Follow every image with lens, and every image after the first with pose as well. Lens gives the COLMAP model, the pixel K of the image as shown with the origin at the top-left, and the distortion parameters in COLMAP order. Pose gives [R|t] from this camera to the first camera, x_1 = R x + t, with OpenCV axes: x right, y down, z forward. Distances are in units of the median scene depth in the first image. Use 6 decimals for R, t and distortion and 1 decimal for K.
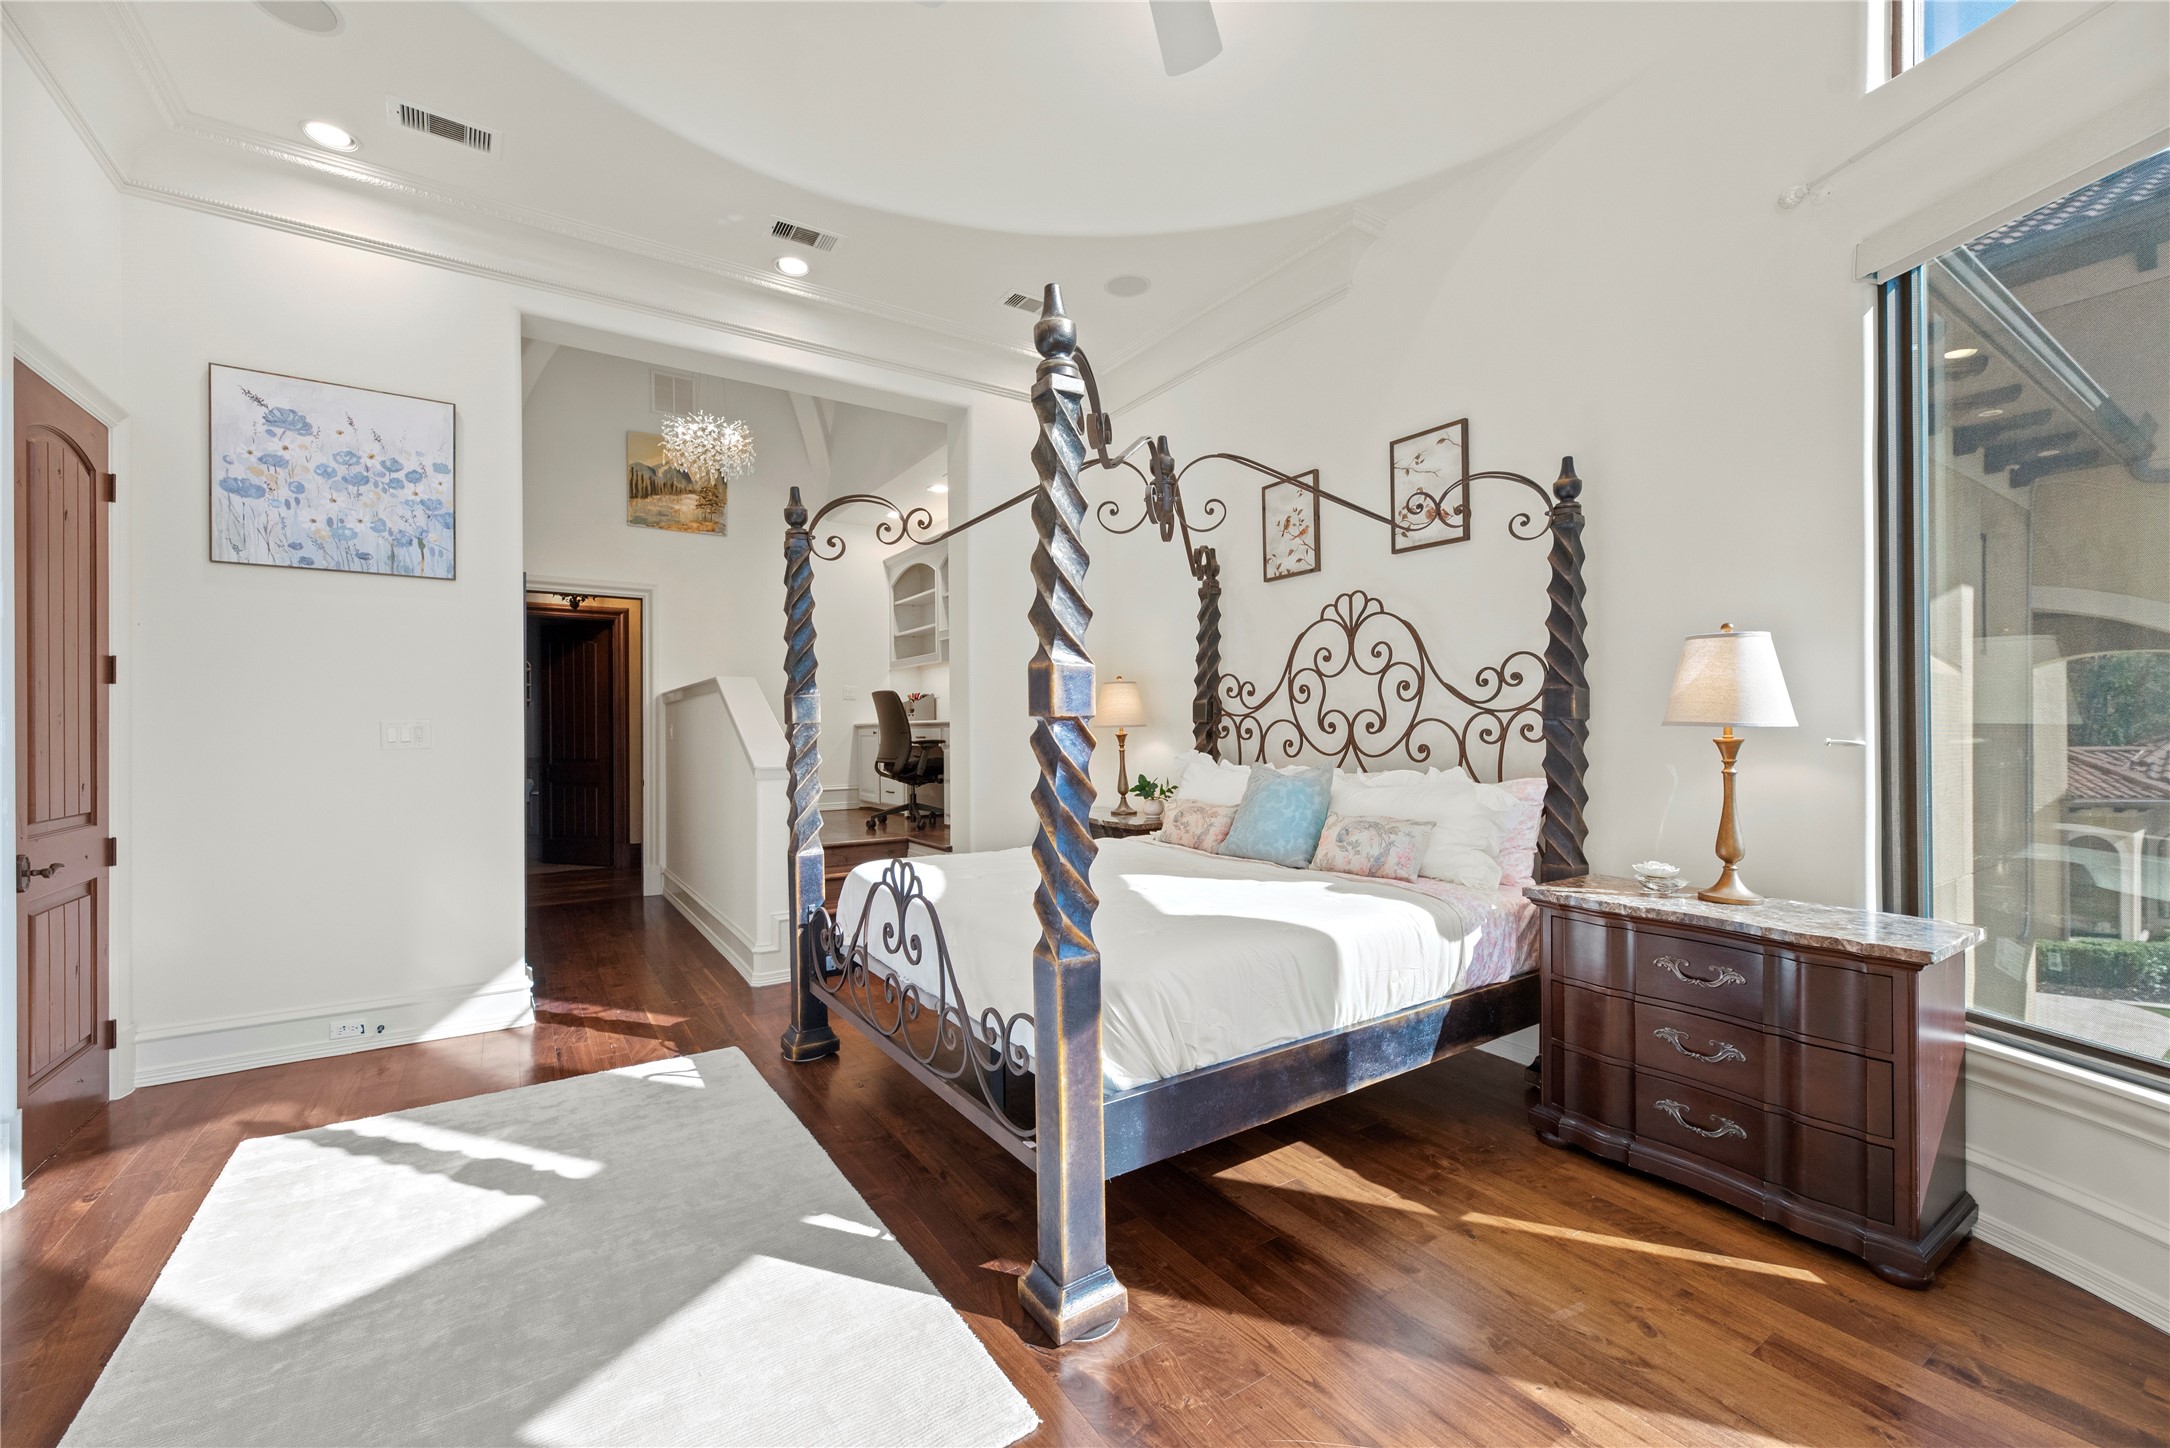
lens RADIAL K [[878.8, 0, 1094.7], [0, 878.8, 733.4], [0, 0, 1]] dist [0.002770, 0.000545]
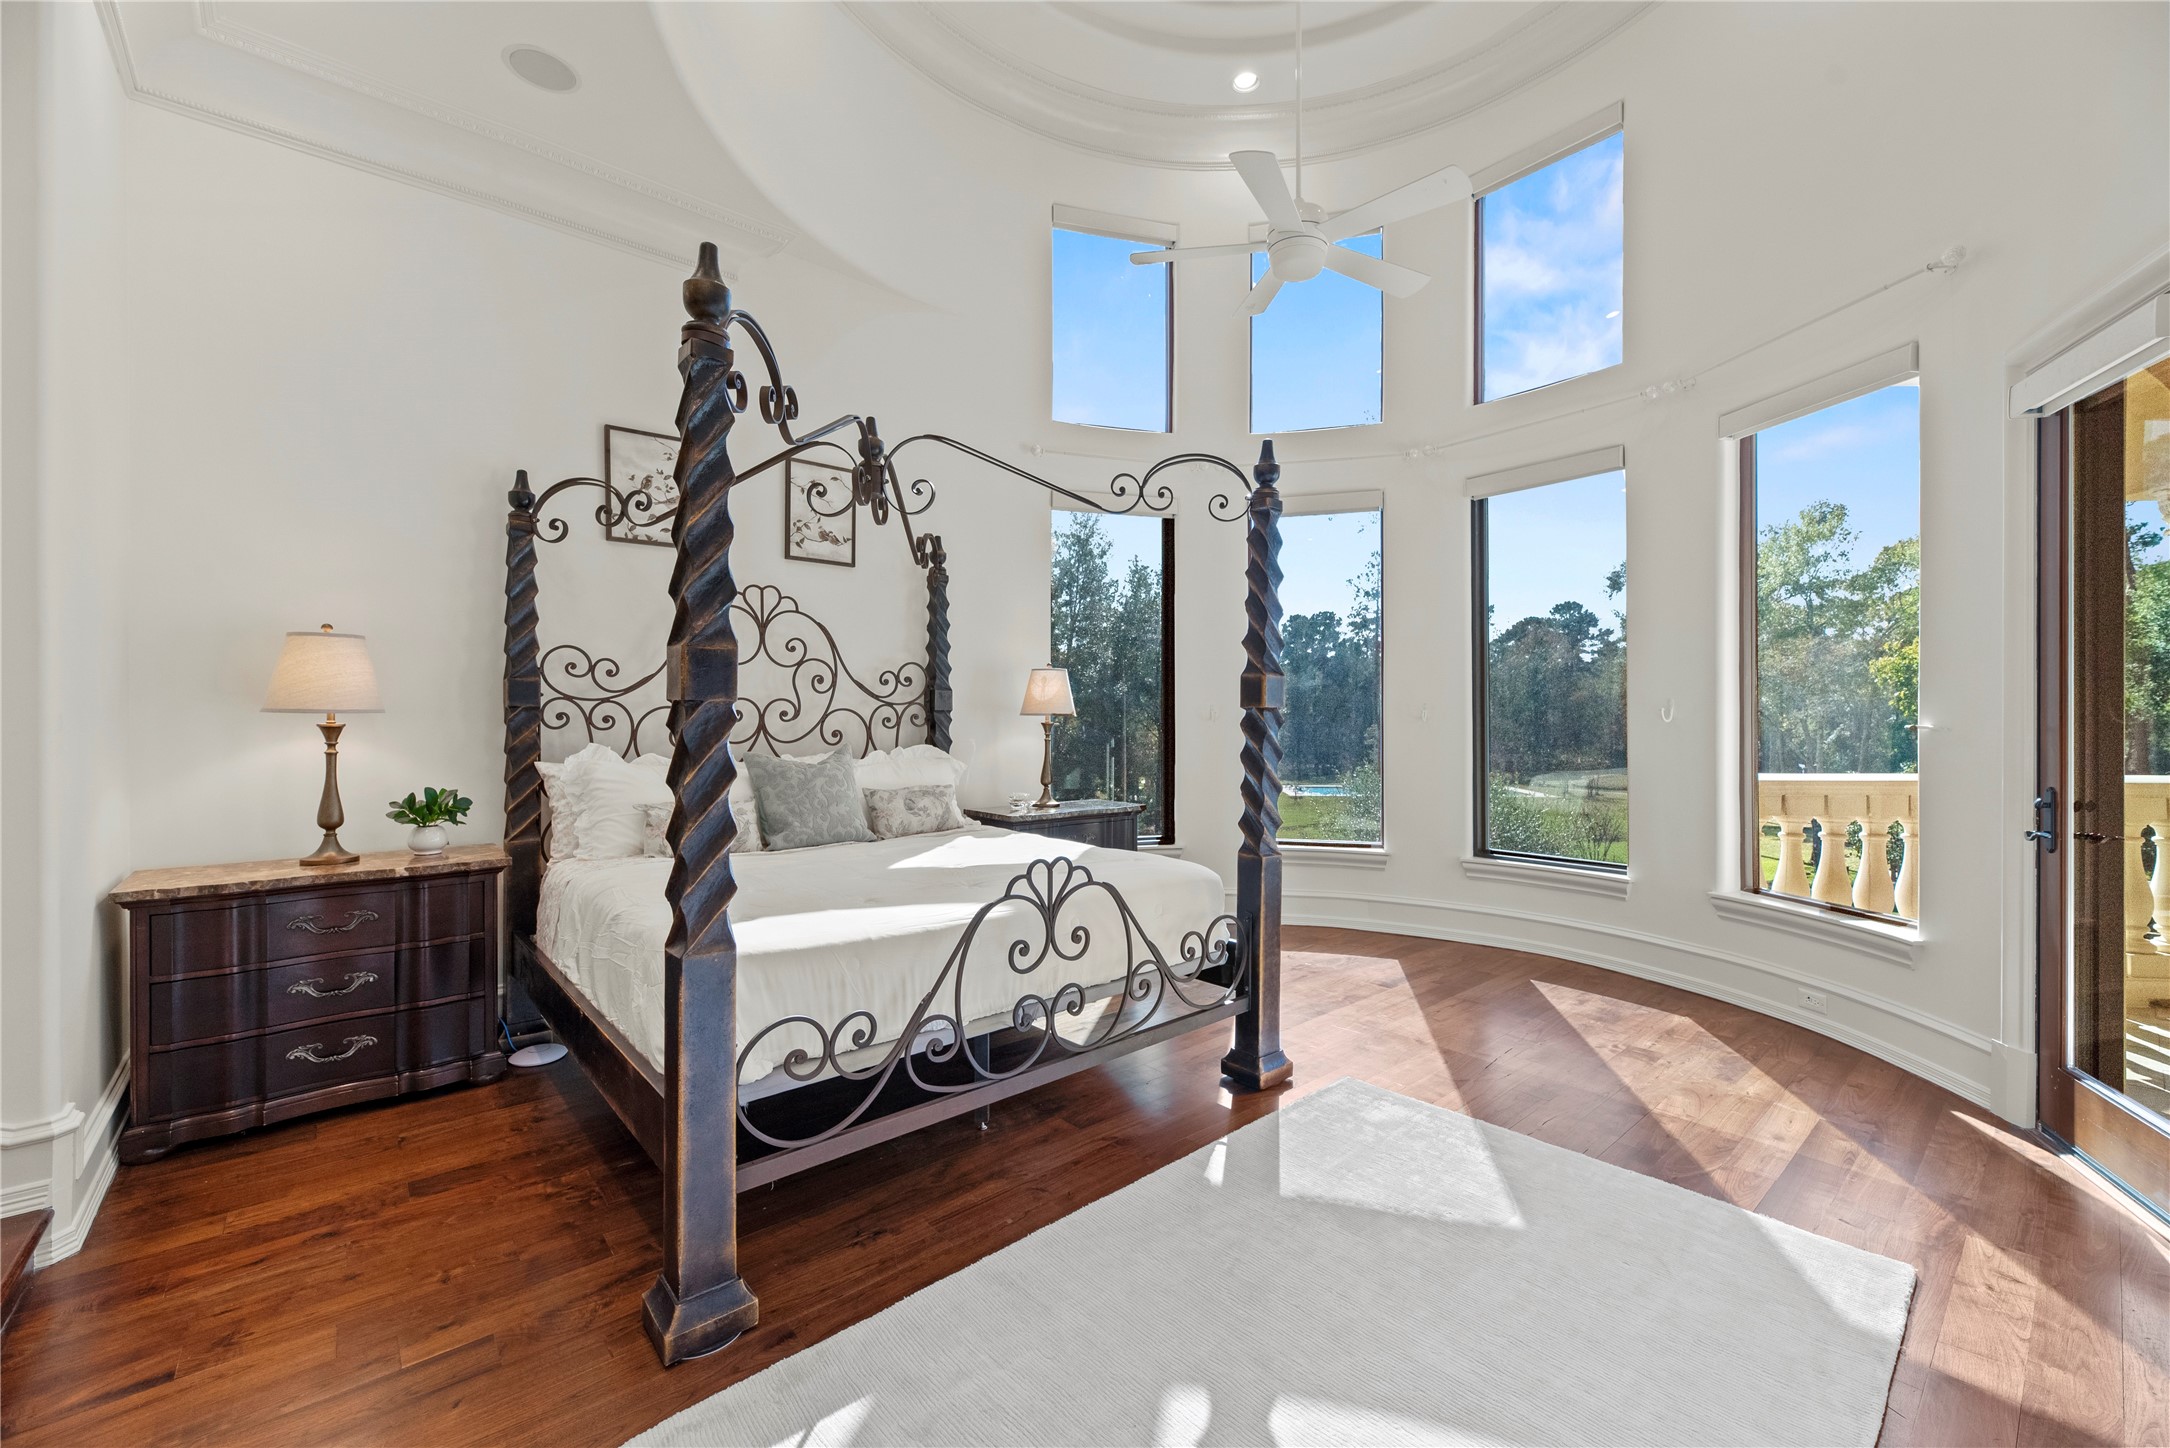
lens RADIAL K [[878.8, 0, 1097.2], [0, 878.8, 715.4], [0, 0, 1]] dist [0.002770, 0.000545]
pose [[-0.140871, 0.006344, 0.990008, -0.913081], [0.005748, 0.999968, -0.005590, 0.001180], [-0.990011, 0.004903, -0.140903, 0.874092]]
